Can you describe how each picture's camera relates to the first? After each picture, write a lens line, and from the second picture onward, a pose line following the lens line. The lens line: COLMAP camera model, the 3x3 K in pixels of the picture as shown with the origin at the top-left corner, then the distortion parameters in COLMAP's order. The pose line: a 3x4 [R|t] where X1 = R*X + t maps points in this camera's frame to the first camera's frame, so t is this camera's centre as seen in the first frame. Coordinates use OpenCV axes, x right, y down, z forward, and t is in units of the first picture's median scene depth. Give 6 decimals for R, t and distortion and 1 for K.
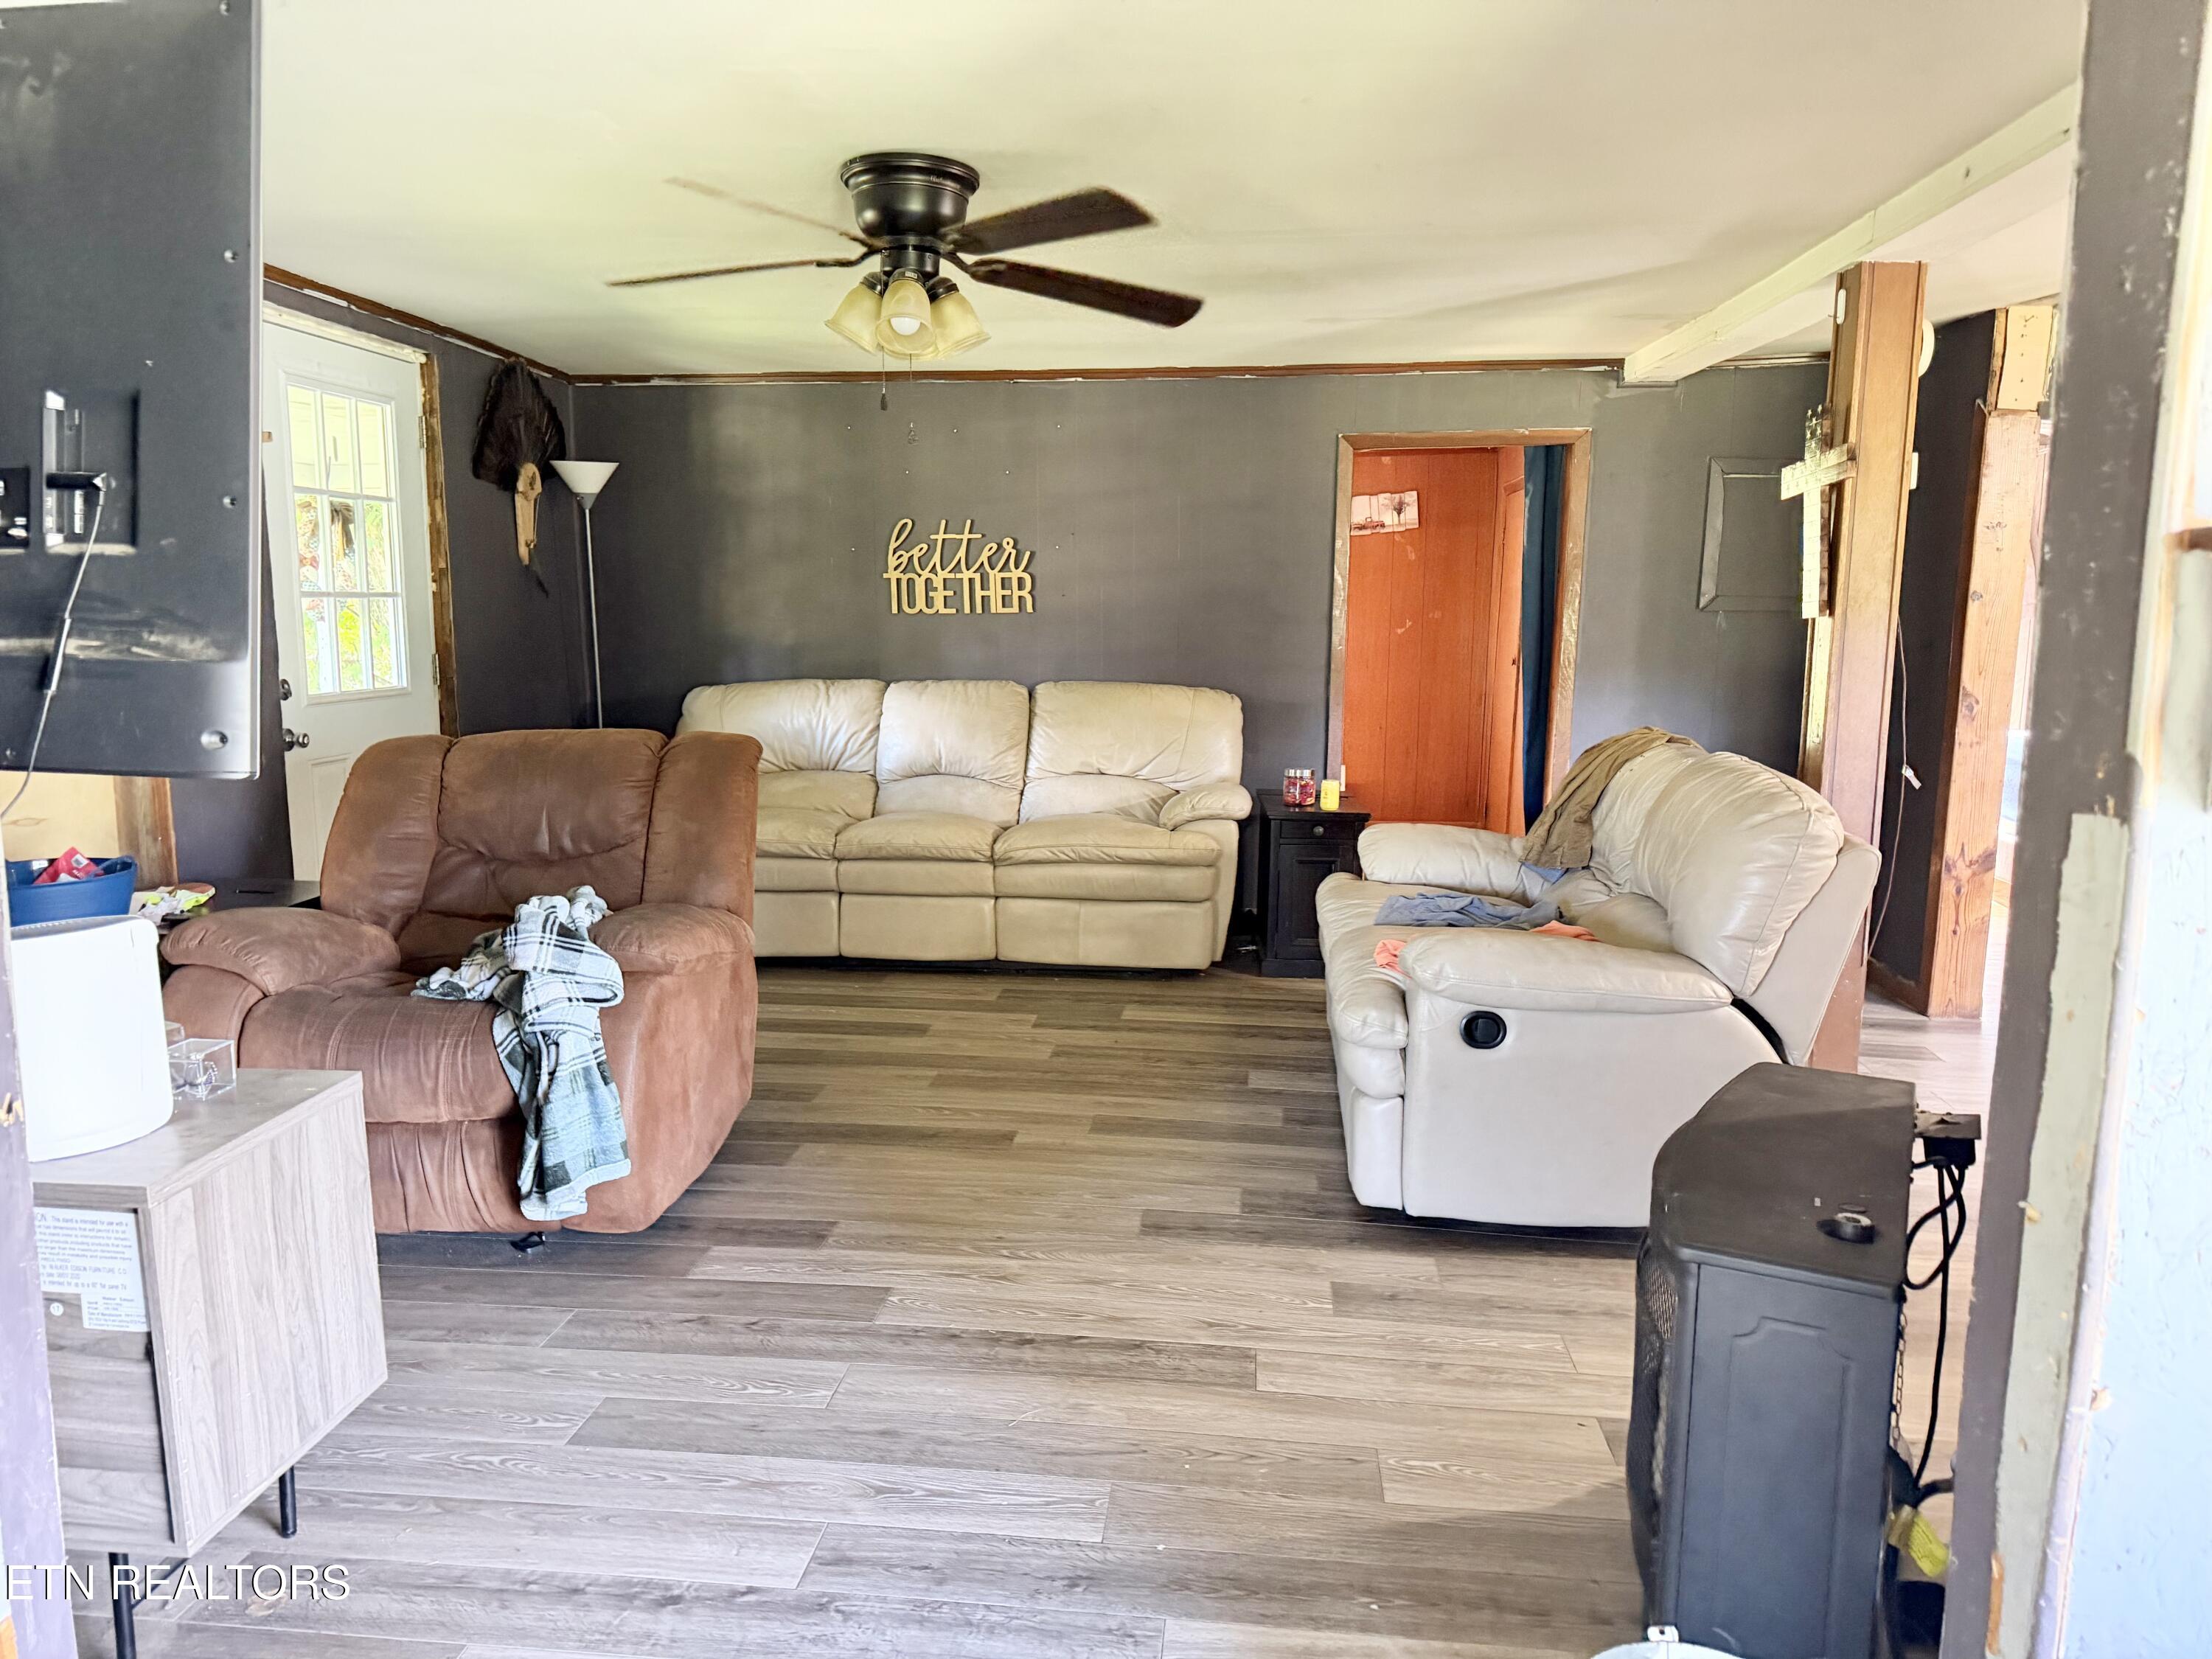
lens RADIAL K [[1557.5, 0, 1107.7], [0, 1557.5, 844.9], [0, 0, 1]] dist [0.144417, -0.202526]
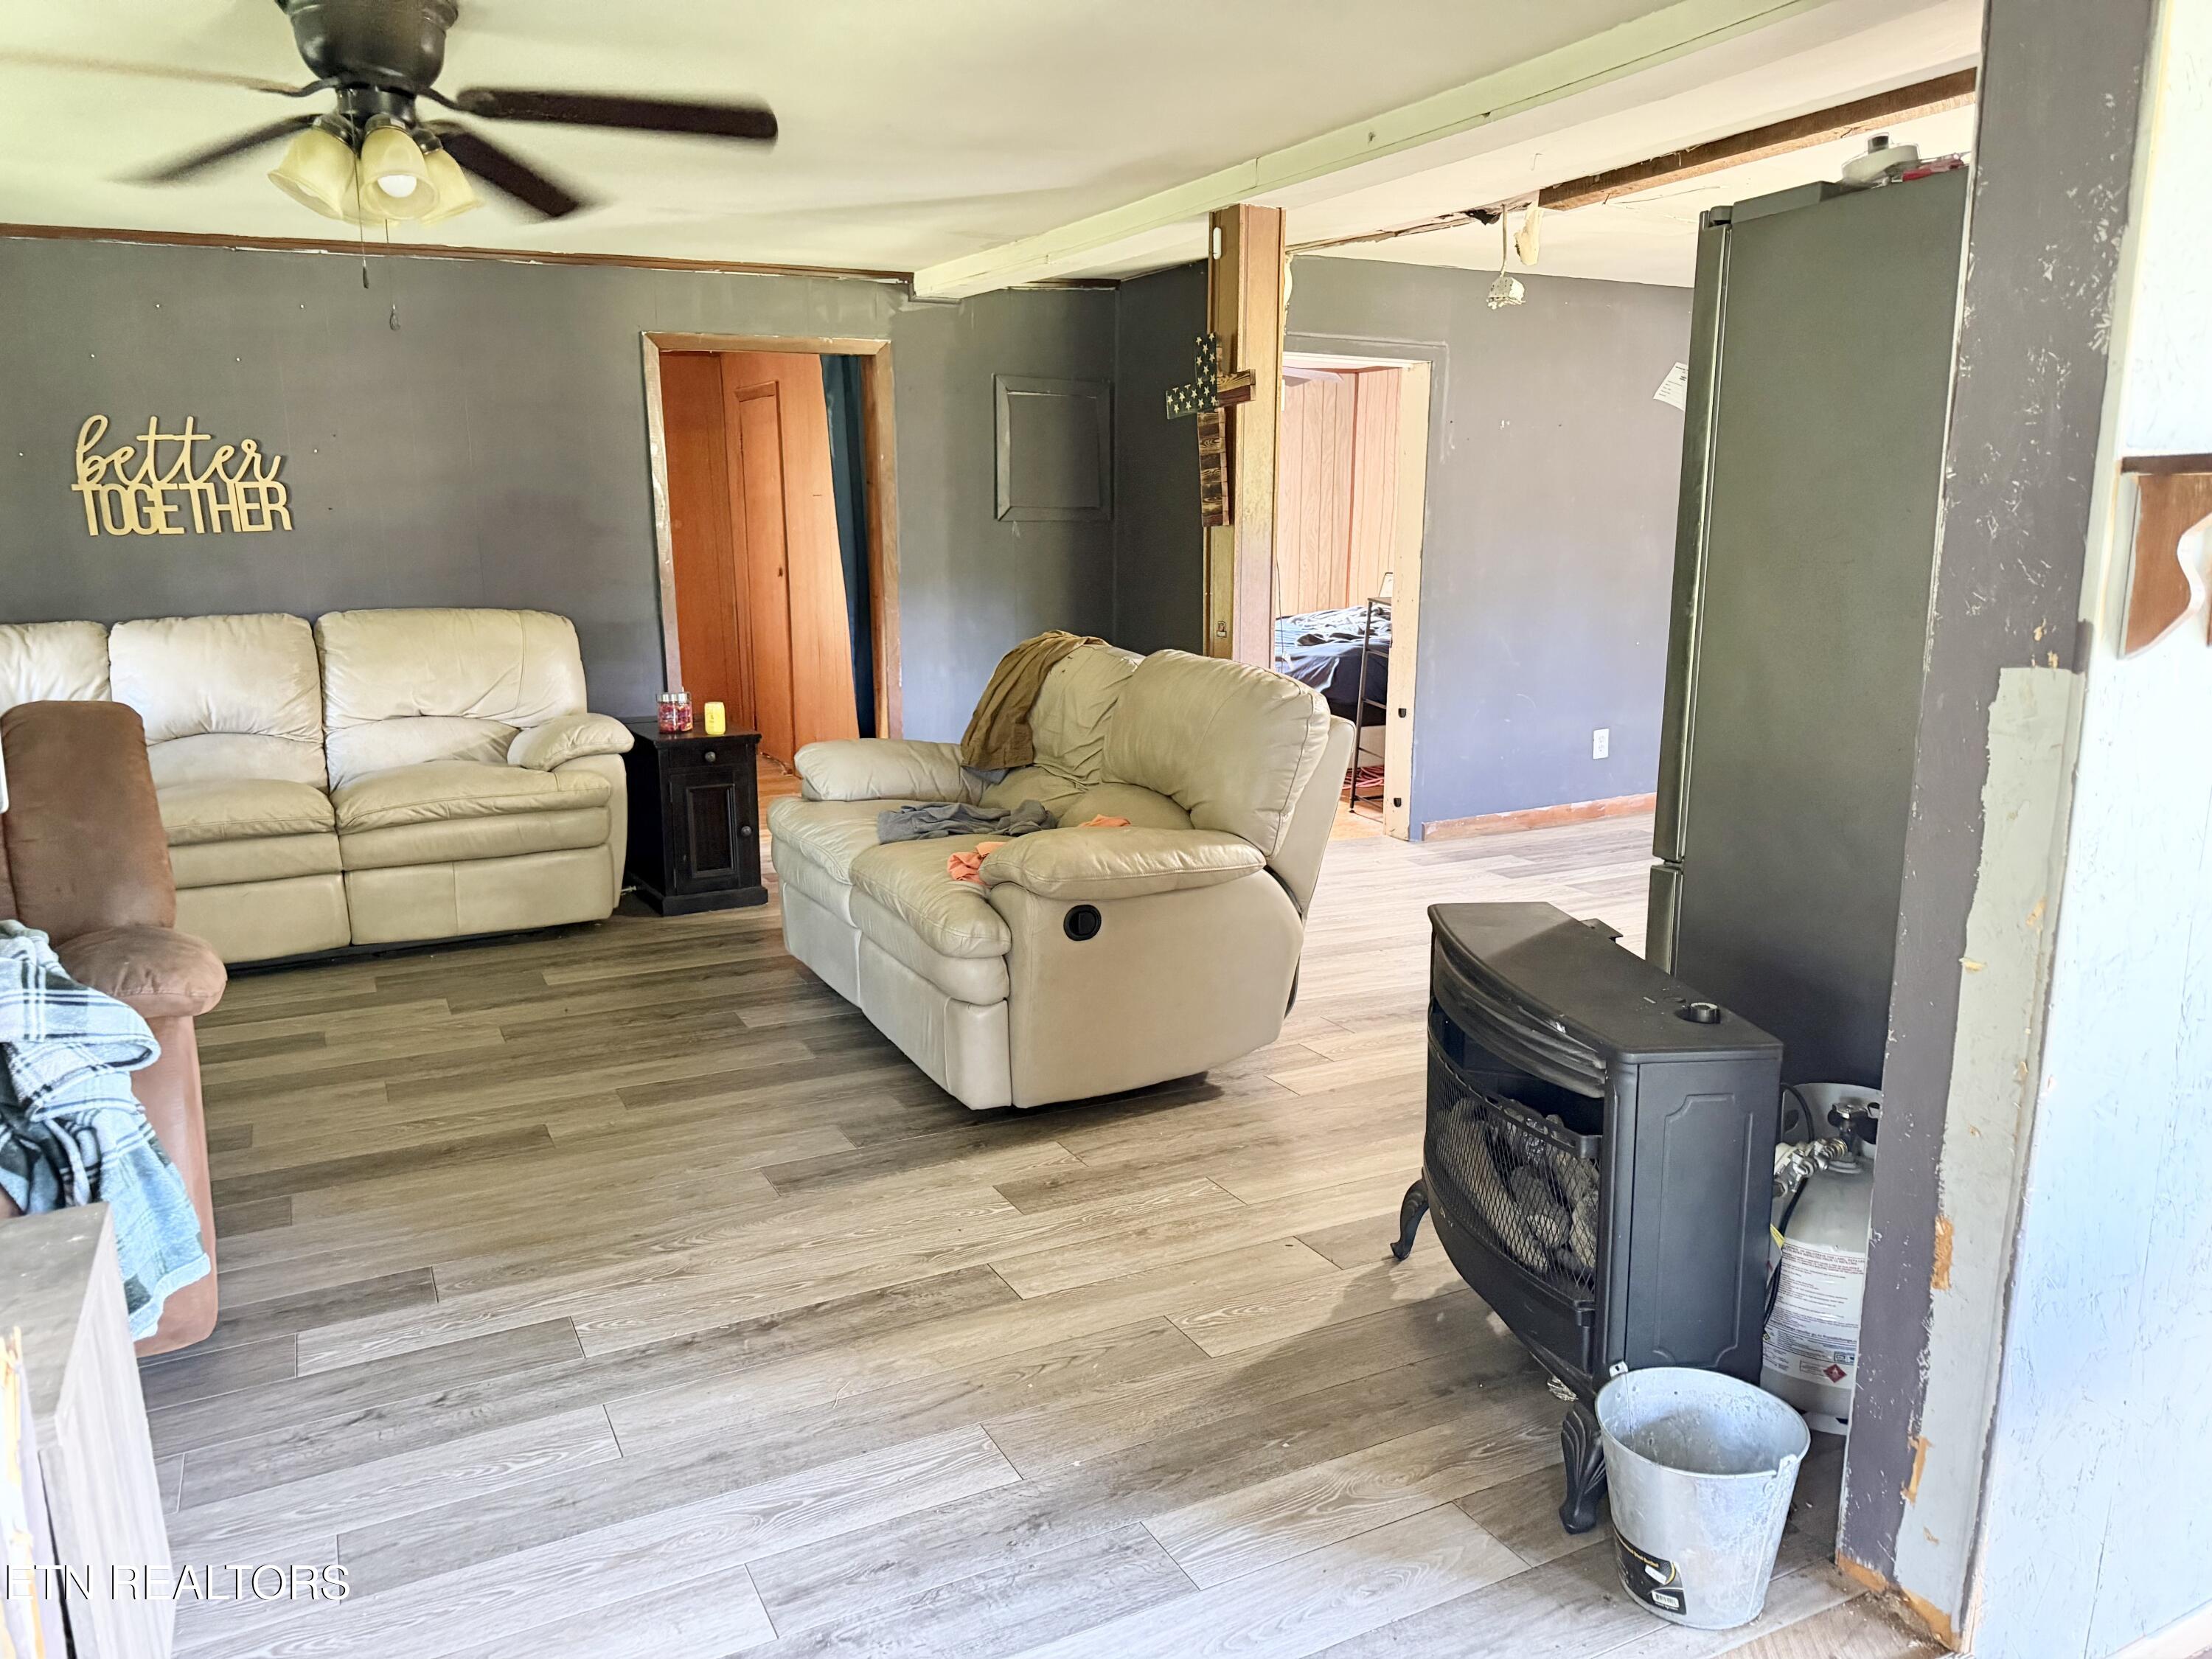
lens RADIAL K [[1557.5, 0, 1107.7], [0, 1557.5, 844.9], [0, 0, 1]] dist [0.144417, -0.202526]
pose [[0.847205, -0.129157, 0.515328, -0.205441], [0.099323, 0.991402, 0.085188, -0.016761], [-0.521900, -0.020988, 0.852749, 0.064810]]
